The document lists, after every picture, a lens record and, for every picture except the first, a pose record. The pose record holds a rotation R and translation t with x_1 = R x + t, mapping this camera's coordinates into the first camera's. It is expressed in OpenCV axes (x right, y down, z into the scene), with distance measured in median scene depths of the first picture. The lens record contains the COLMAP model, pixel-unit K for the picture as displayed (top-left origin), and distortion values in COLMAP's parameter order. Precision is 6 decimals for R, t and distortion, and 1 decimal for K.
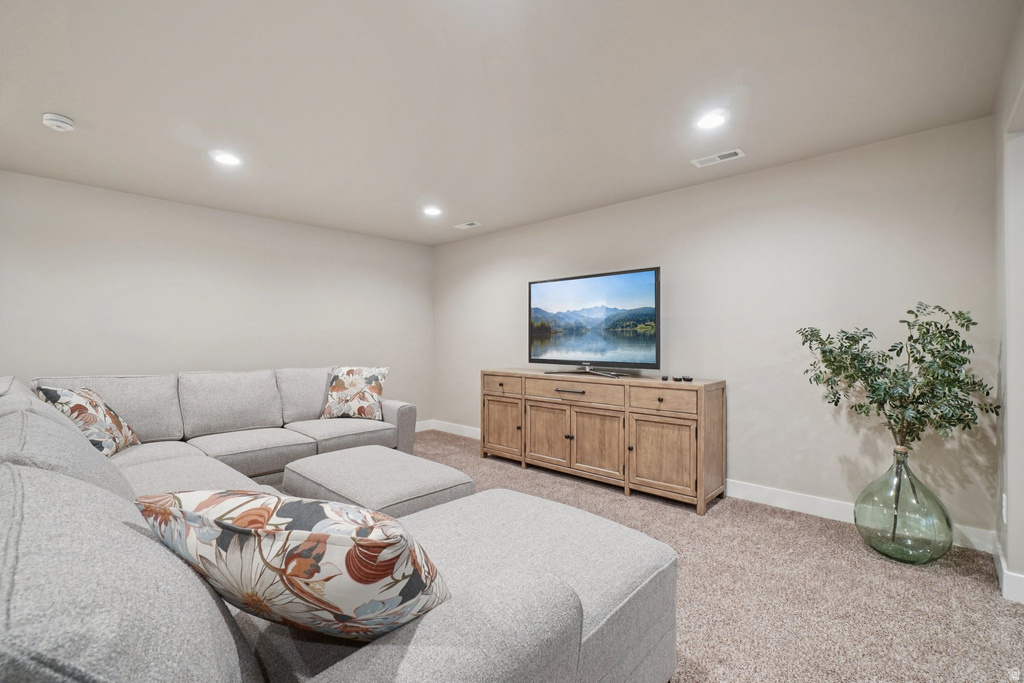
lens RADIAL K [[446.5, 0, 510.5], [0, 446.5, 340.9], [0, 0, 1]] dist [-0.042105, 0.000521]
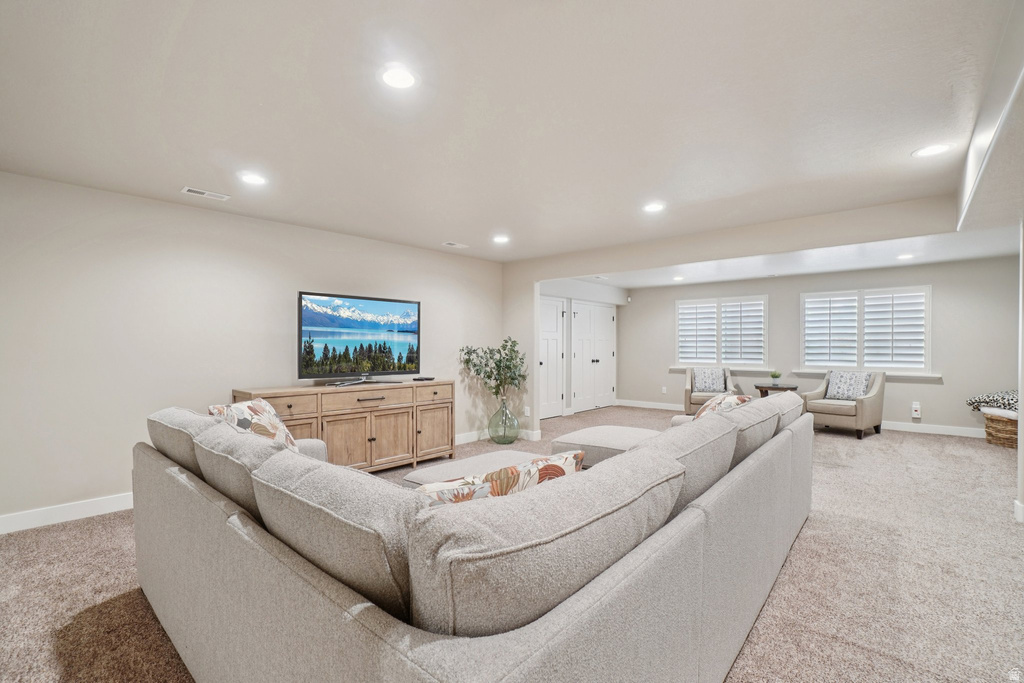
lens RADIAL K [[446.5, 0, 511.7], [0, 446.5, 335.7], [0, 0, 1]] dist [-0.042105, 0.000521]
pose [[-0.021423, 0.016190, 0.999639, -1.033656], [-0.008576, 0.999829, -0.016377, -0.033811], [-0.999734, -0.008924, -0.021280, 0.685016]]
